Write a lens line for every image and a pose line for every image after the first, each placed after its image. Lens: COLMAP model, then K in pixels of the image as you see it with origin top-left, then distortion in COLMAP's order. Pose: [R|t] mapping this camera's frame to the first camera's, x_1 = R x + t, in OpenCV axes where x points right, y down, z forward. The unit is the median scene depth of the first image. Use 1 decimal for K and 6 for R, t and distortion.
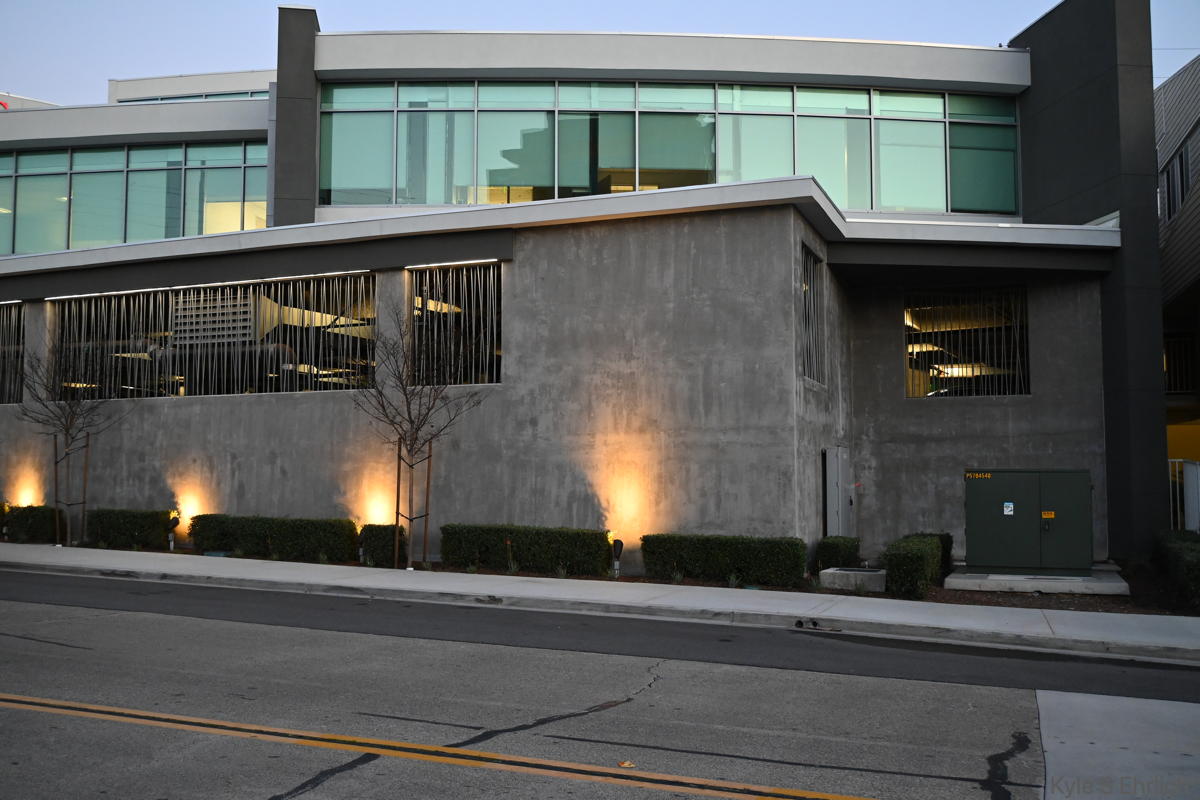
lens RADIAL K [[1191.3, 0, 600.3], [0, 1191.3, 402.4], [0, 0, 1]] dist [-0.007561, -0.010302]
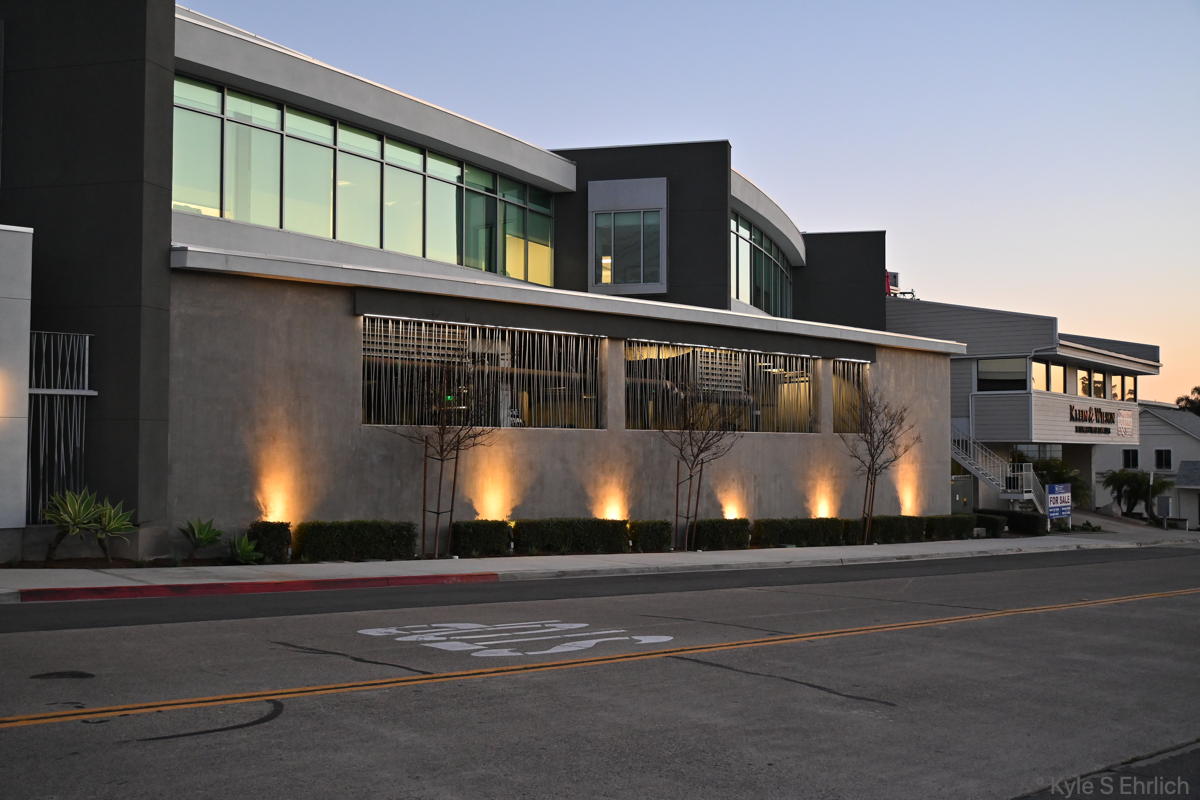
lens RADIAL K [[1242.8, 0, 601.3], [0, 1242.8, 401.1], [0, 0, 1]] dist [0.006634, -0.045083]
pose [[0.366913, 0.036087, 0.929555, -1.937403], [-0.075367, 0.997116, -0.008961, -0.018853], [-0.927197, -0.066770, 0.368575, 0.708962]]
